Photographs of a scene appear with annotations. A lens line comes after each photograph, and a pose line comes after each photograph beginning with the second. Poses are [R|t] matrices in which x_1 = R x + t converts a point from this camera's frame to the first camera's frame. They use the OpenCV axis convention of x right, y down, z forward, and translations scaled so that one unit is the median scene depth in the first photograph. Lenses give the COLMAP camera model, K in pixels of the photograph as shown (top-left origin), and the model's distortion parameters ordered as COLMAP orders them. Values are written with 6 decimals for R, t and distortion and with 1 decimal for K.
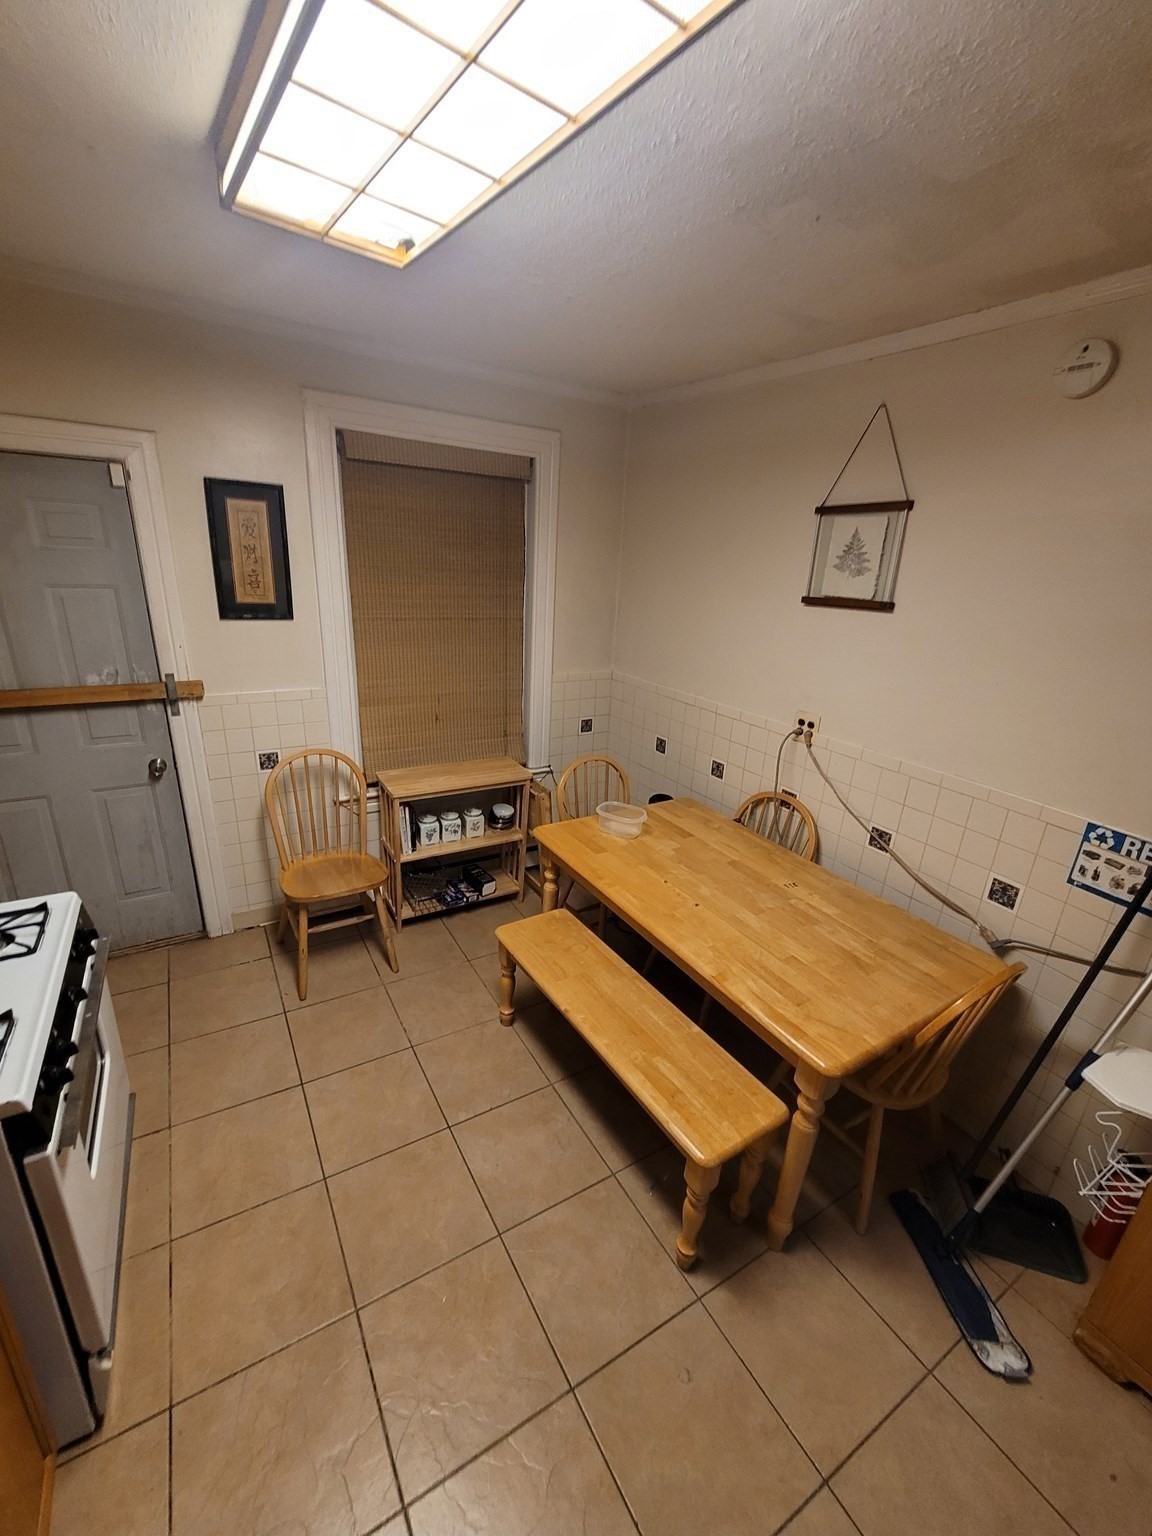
lens RADIAL K [[619.1, 0, 559.8], [0, 619.1, 775.1], [0, 0, 1]] dist [-0.000104, -0.000119]
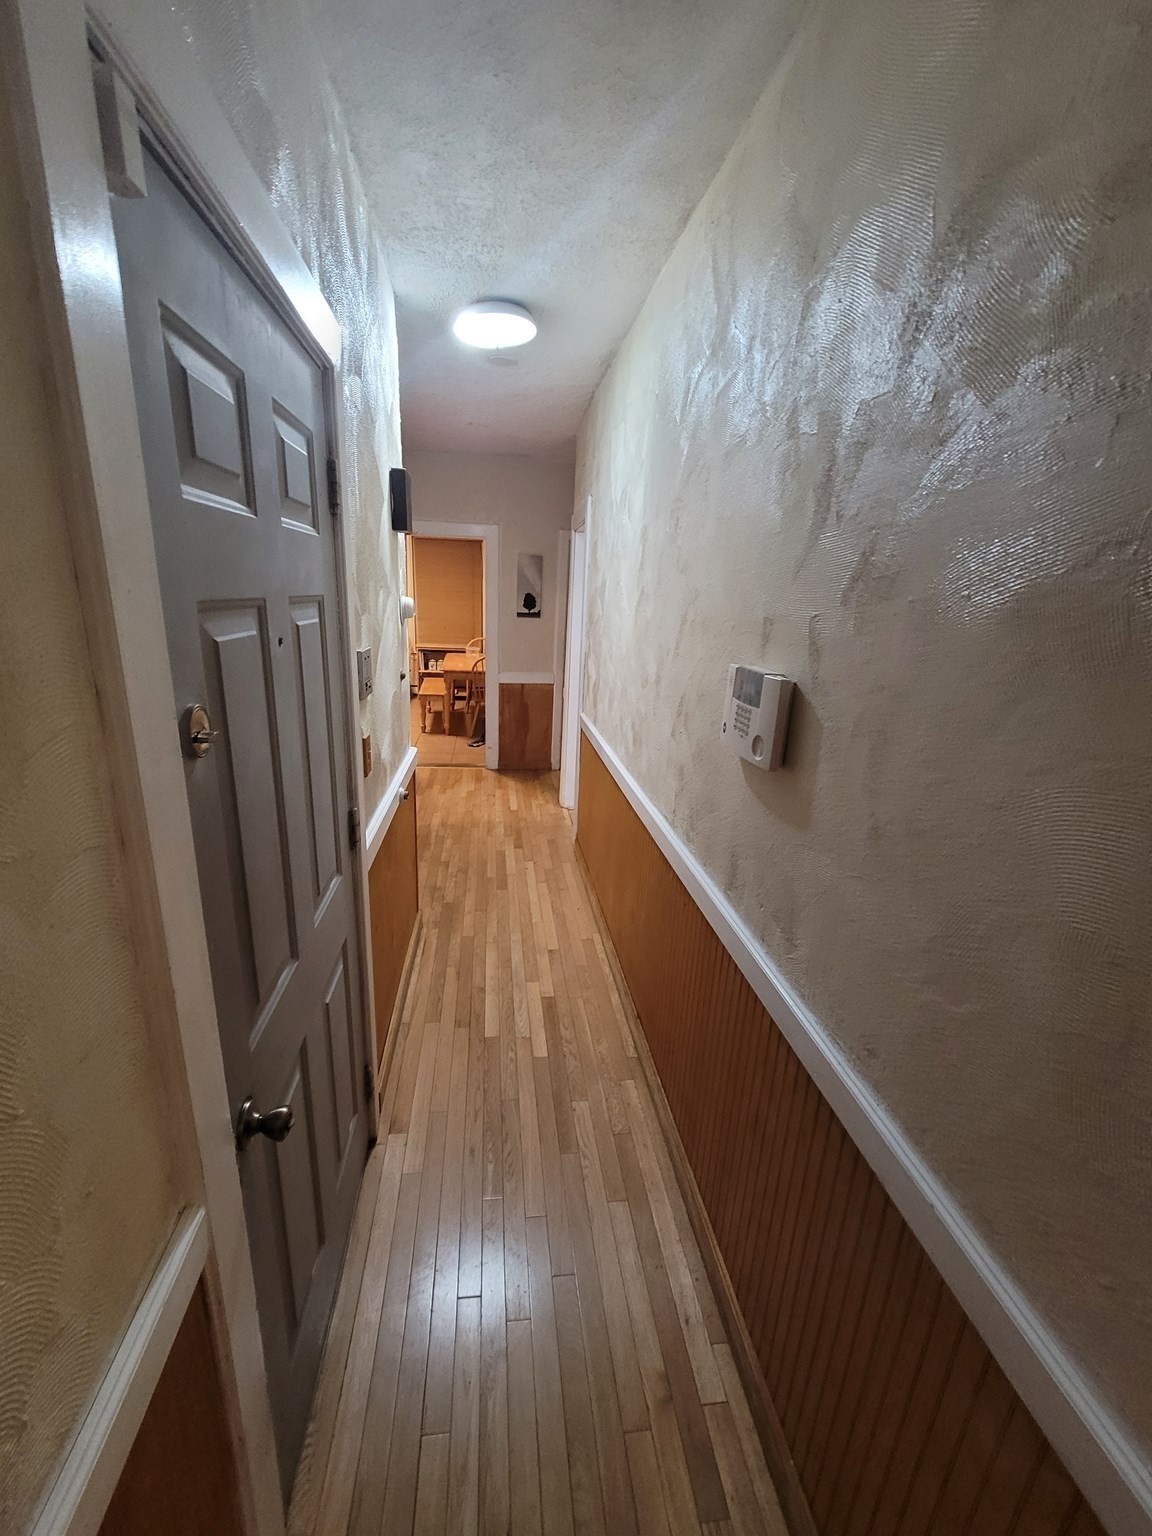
lens RADIAL K [[619.1, 0, 559.8], [0, 619.1, 775.1], [0, 0, 1]] dist [-0.000104, -0.000119]
pose [[0.911436, 0.105077, -0.397799, 1.758946], [-0.133275, 0.990110, -0.043826, 0.747552], [0.389260, 0.092961, 0.916425, -1.542114]]
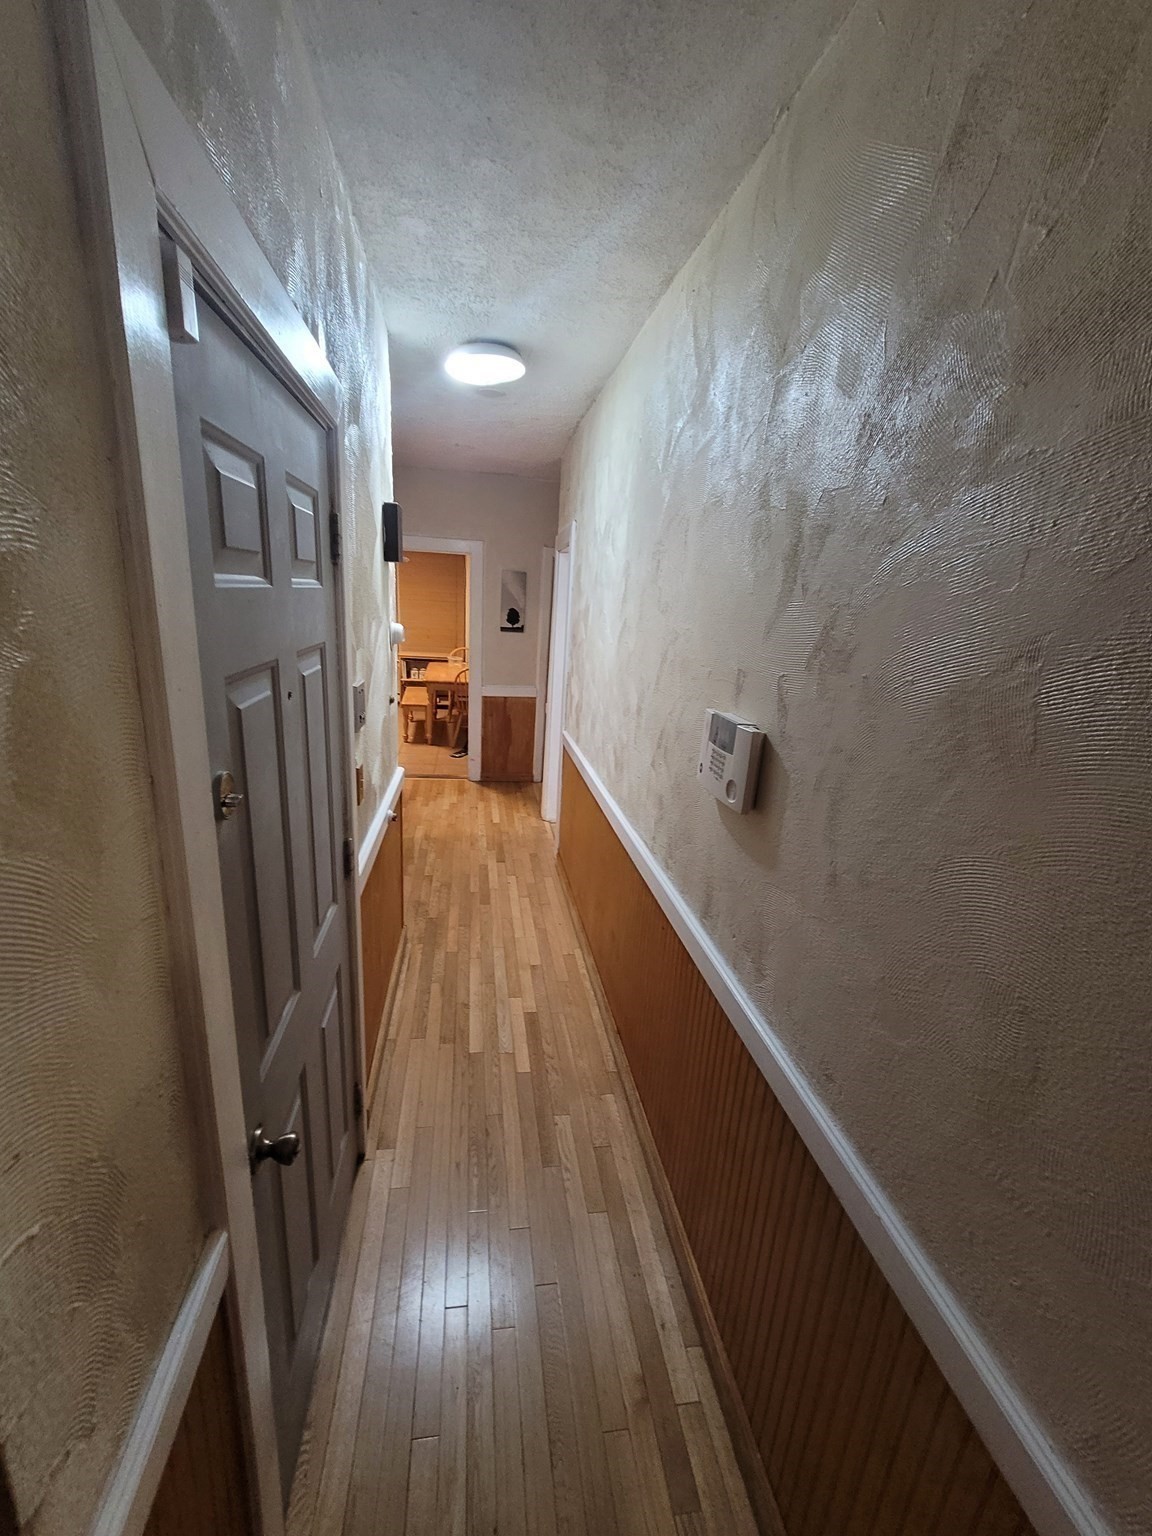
lens RADIAL K [[621.3, 0, 559.6], [0, 621.3, 773.7], [0, 0, 1]] dist [0.000503, 0.000112]
pose [[0.923102, 0.109876, -0.368525, 1.763855], [-0.139602, 0.988684, -0.054908, 0.716081], [0.358321, 0.102133, 0.927995, -1.585869]]
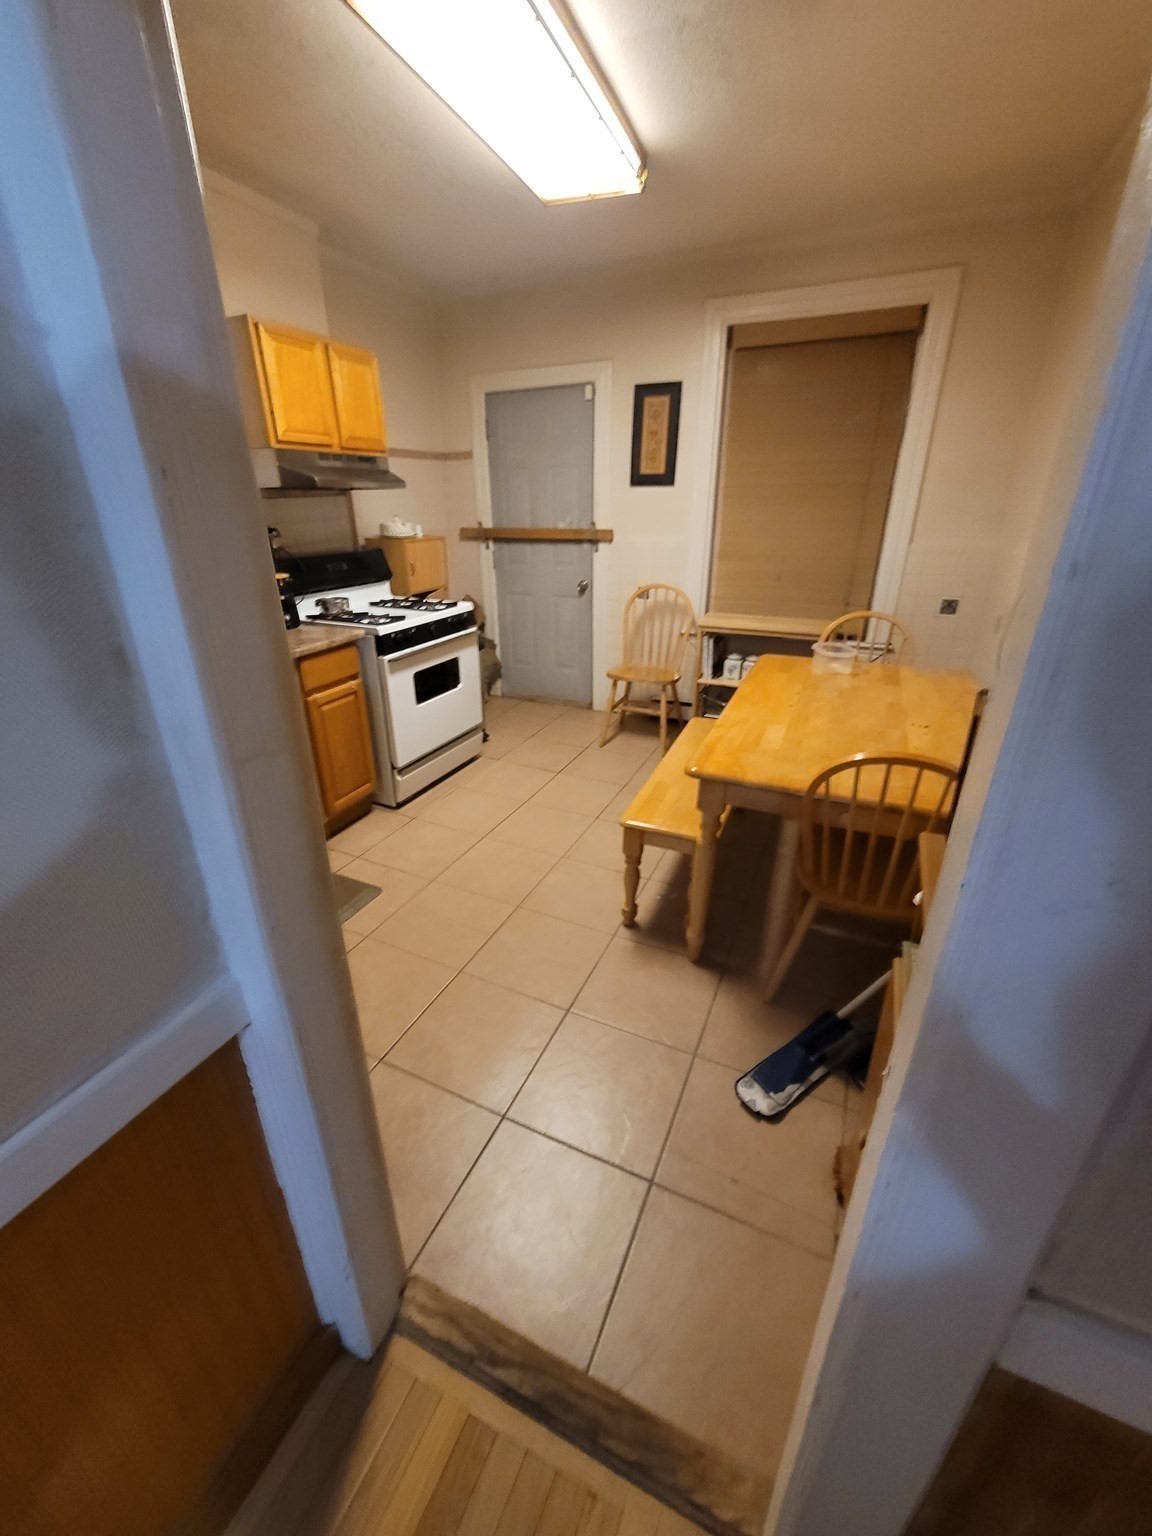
lens RADIAL K [[621.3, 0, 559.6], [0, 621.3, 773.7], [0, 0, 1]] dist [0.000503, 0.000112]
pose [[0.557476, 0.283454, -0.780304, 0.717328], [-0.241750, 0.954600, 0.174055, 0.188848], [0.794215, 0.091607, 0.600692, 0.030473]]
